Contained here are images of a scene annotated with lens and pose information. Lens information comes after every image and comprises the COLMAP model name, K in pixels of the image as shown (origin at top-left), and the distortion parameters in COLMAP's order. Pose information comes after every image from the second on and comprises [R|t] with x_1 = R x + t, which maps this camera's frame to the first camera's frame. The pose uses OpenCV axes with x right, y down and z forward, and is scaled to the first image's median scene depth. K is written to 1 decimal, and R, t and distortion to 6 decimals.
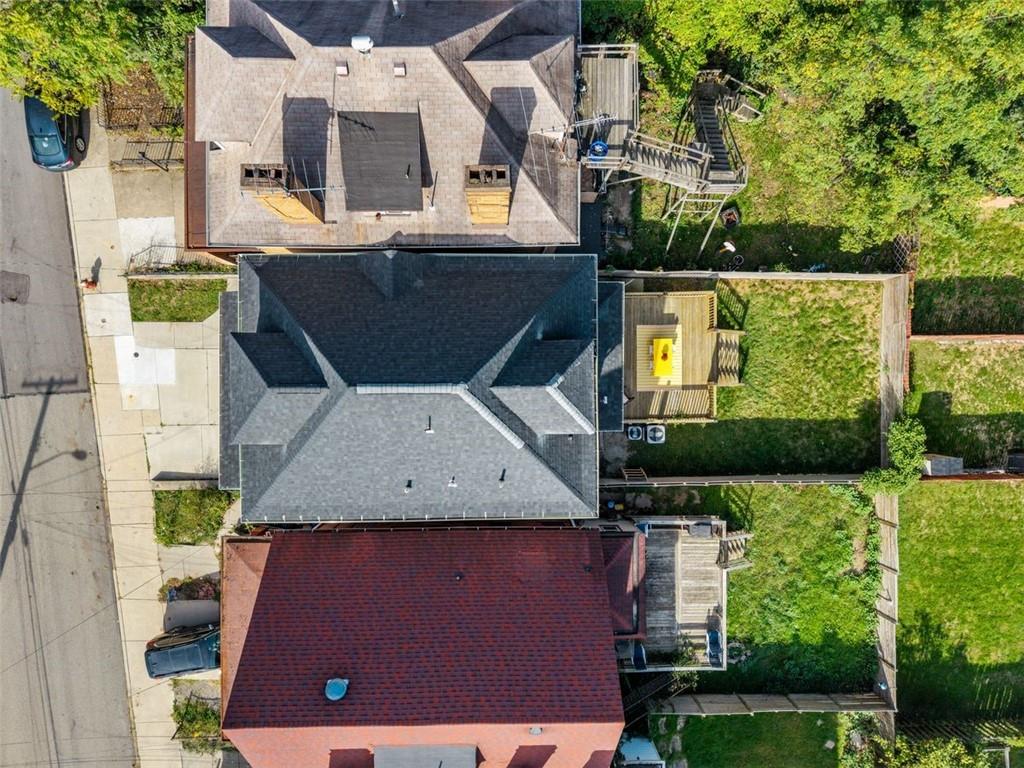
lens RADIAL K [[691.7, 0, 512.0], [0, 691.7, 384.0], [0, 0, 1]] dist [0.001513, 0.001024]
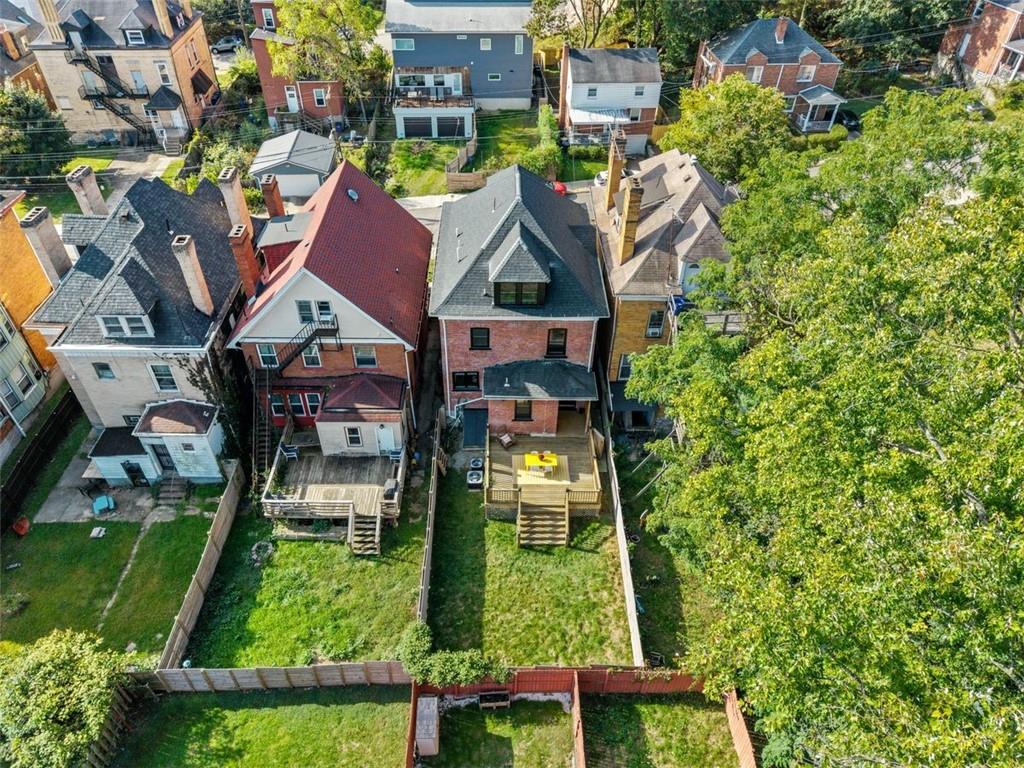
lens RADIAL K [[691.7, 0, 512.0], [0, 691.7, 384.0], [0, 0, 1]] dist [0.001513, 0.001024]
pose [[0.007738, 0.638385, -0.769678, 1.002643], [-0.999803, -0.009114, -0.017611, 0.032153], [-0.018257, 0.769663, 0.638189, 0.137541]]
